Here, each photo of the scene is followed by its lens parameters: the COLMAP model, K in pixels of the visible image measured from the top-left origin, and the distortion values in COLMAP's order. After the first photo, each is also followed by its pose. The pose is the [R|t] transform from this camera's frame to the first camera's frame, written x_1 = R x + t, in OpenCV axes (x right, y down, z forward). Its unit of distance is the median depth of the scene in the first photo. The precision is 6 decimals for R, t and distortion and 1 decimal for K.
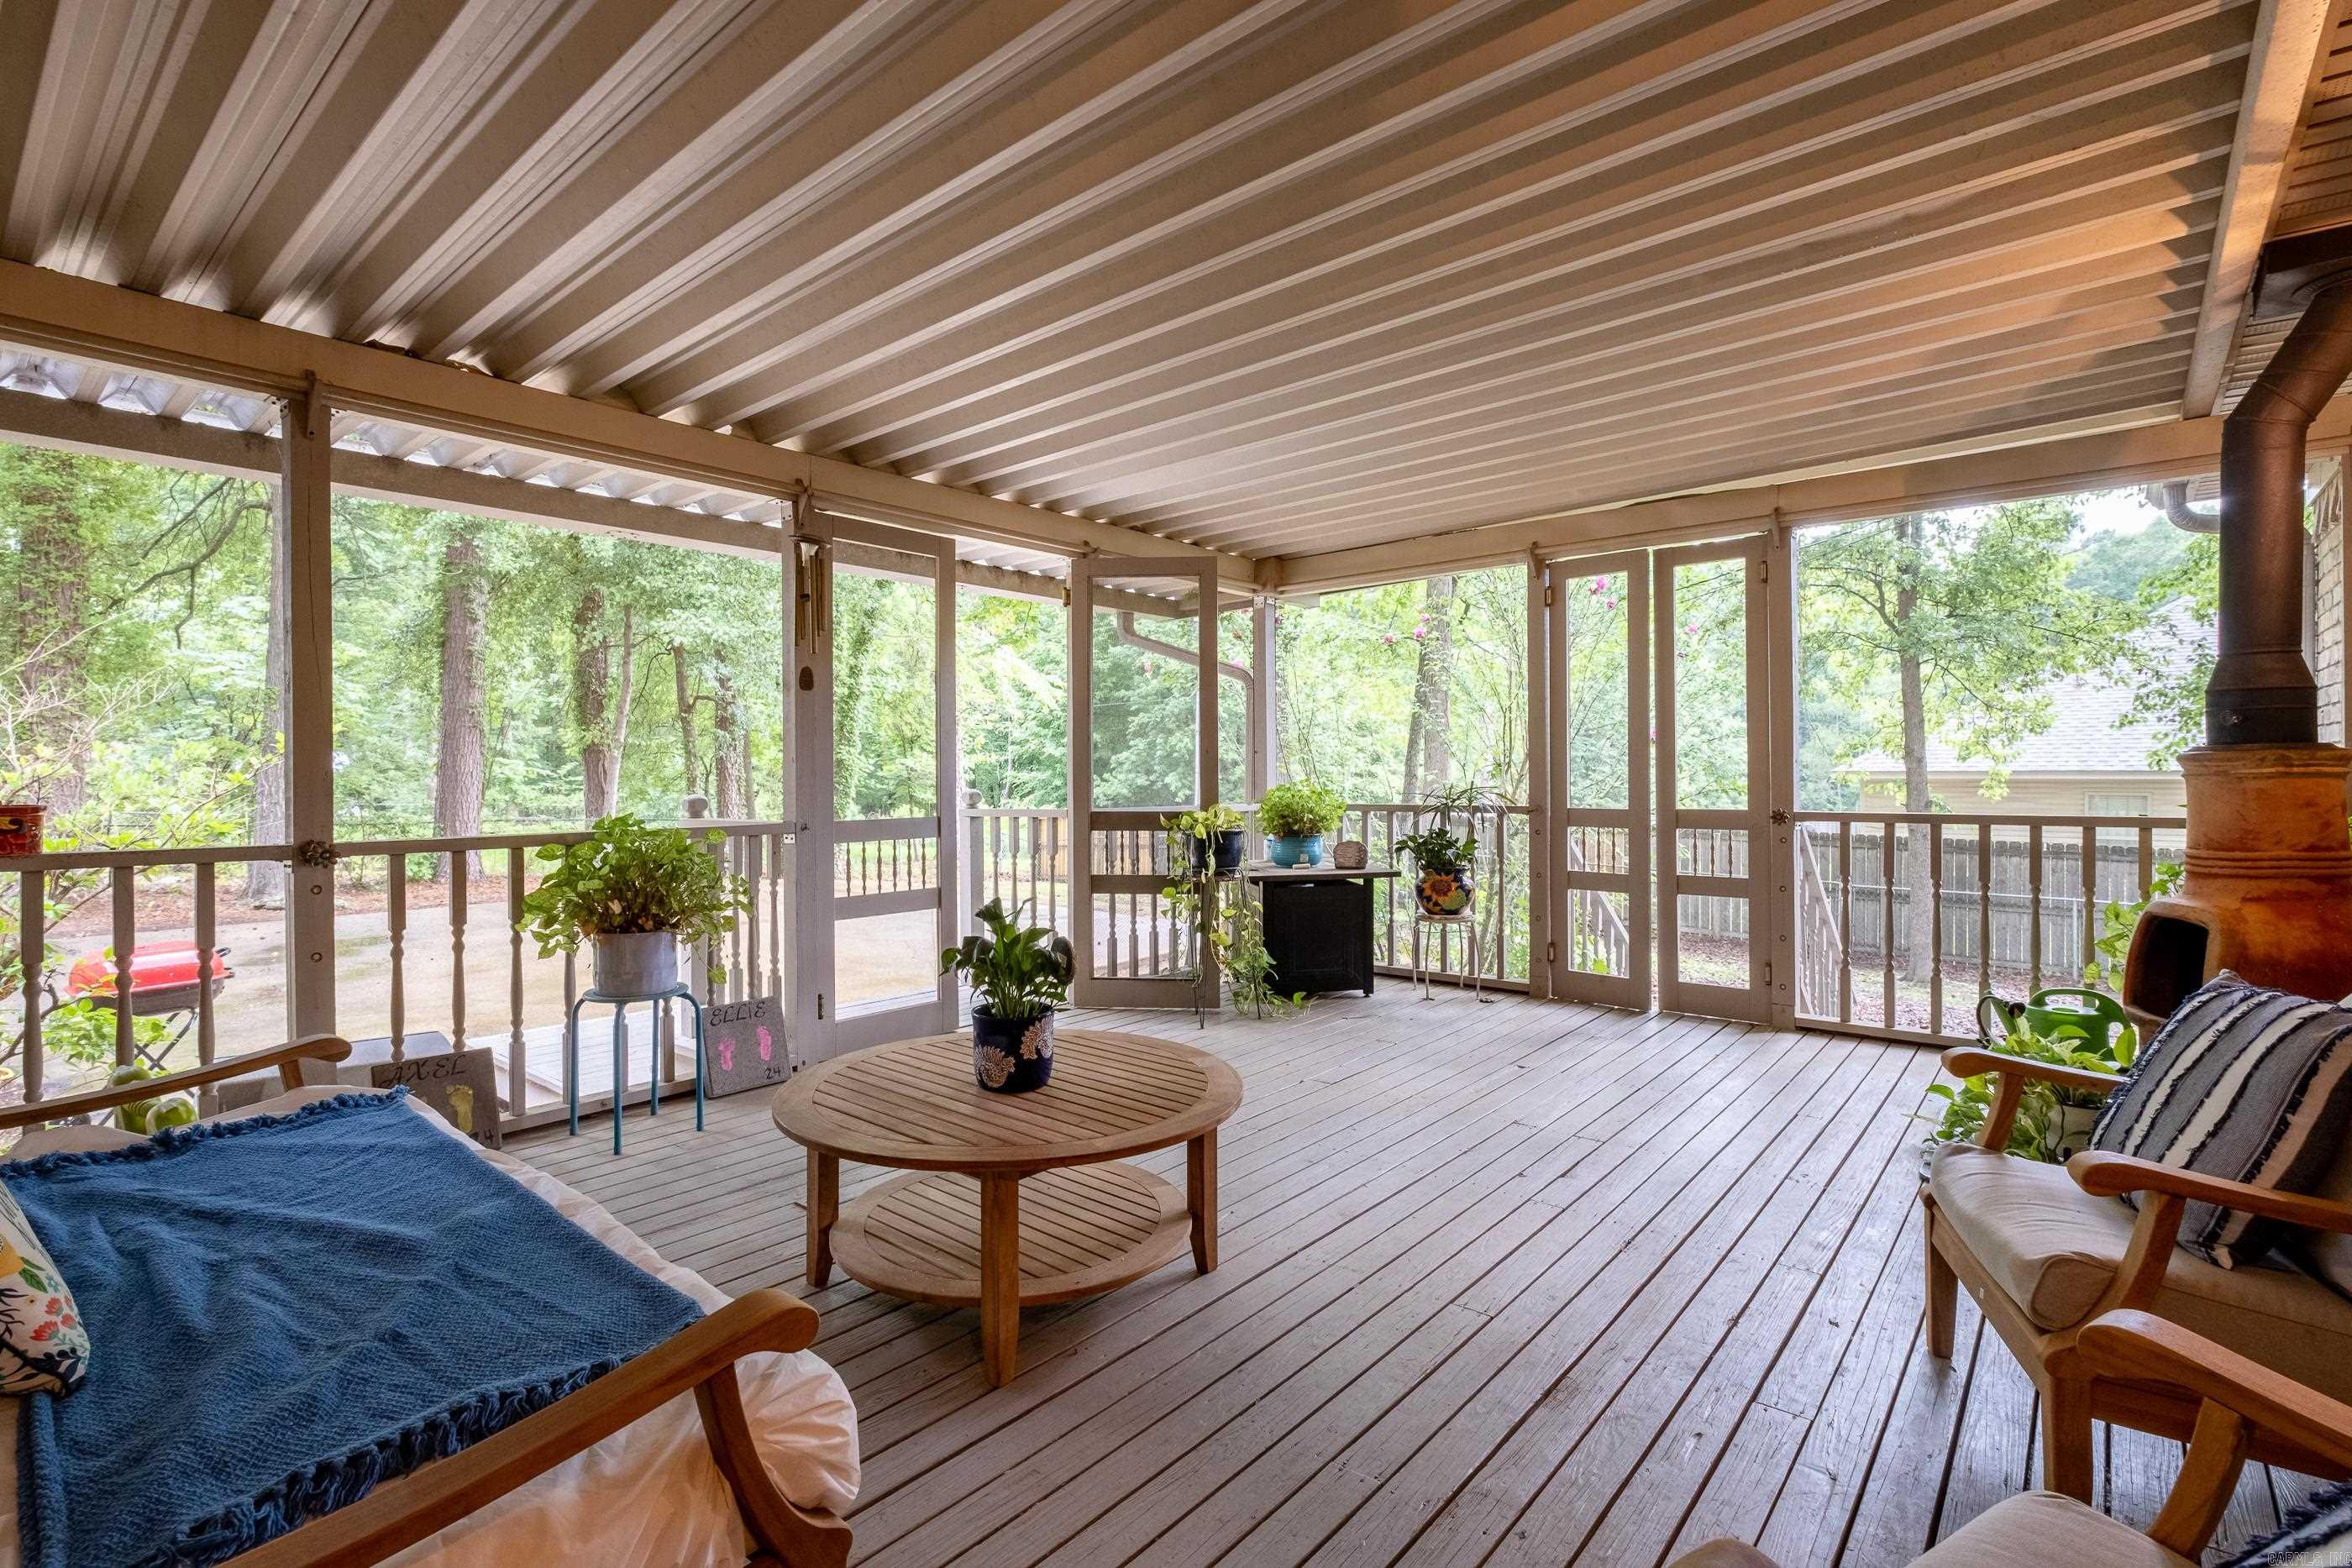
lens RADIAL K [[1036.0, 0, 1176.0], [0, 1036.0, 784.0], [0, 0, 1]] dist [-0.000901, -0.000254]
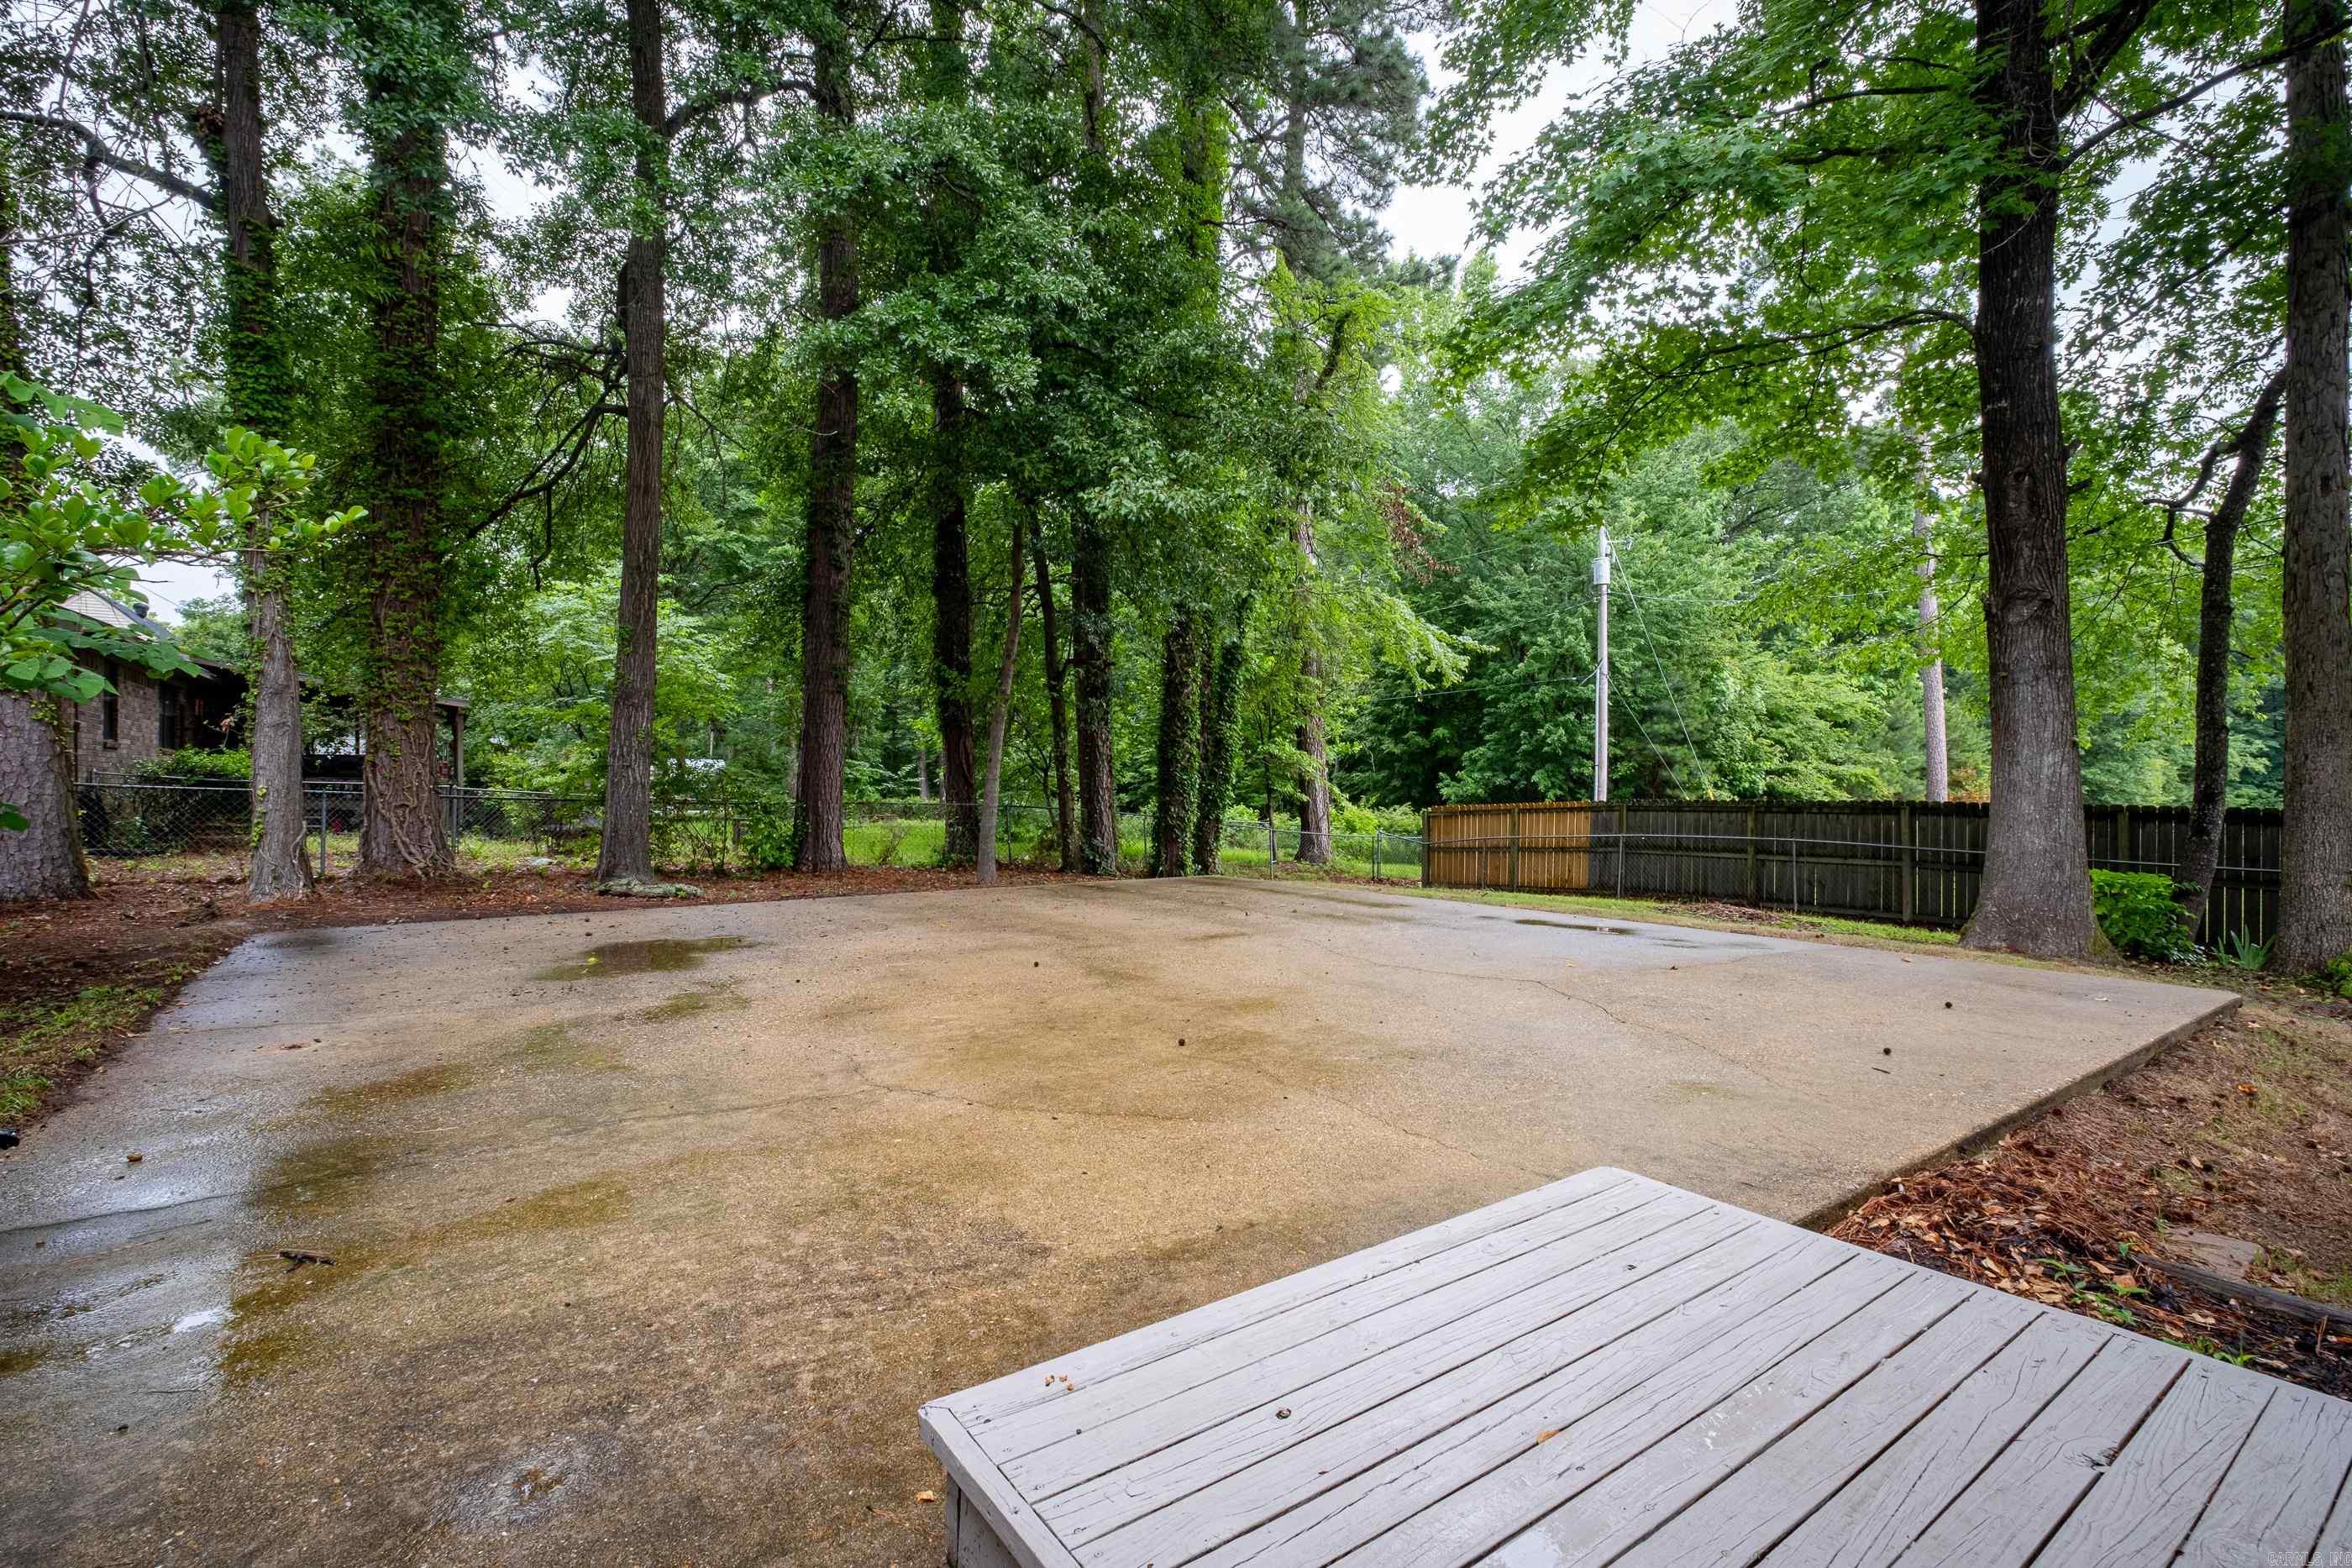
lens RADIAL K [[1036.0, 0, 1176.0], [0, 1036.0, 784.0], [0, 0, 1]] dist [-0.000901, -0.000254]
pose [[0.964672, -0.001561, -0.263449, -0.066556], [-0.001854, 0.999917, -0.012712, 0.011659], [0.263447, 0.012752, 0.964590, 0.090349]]
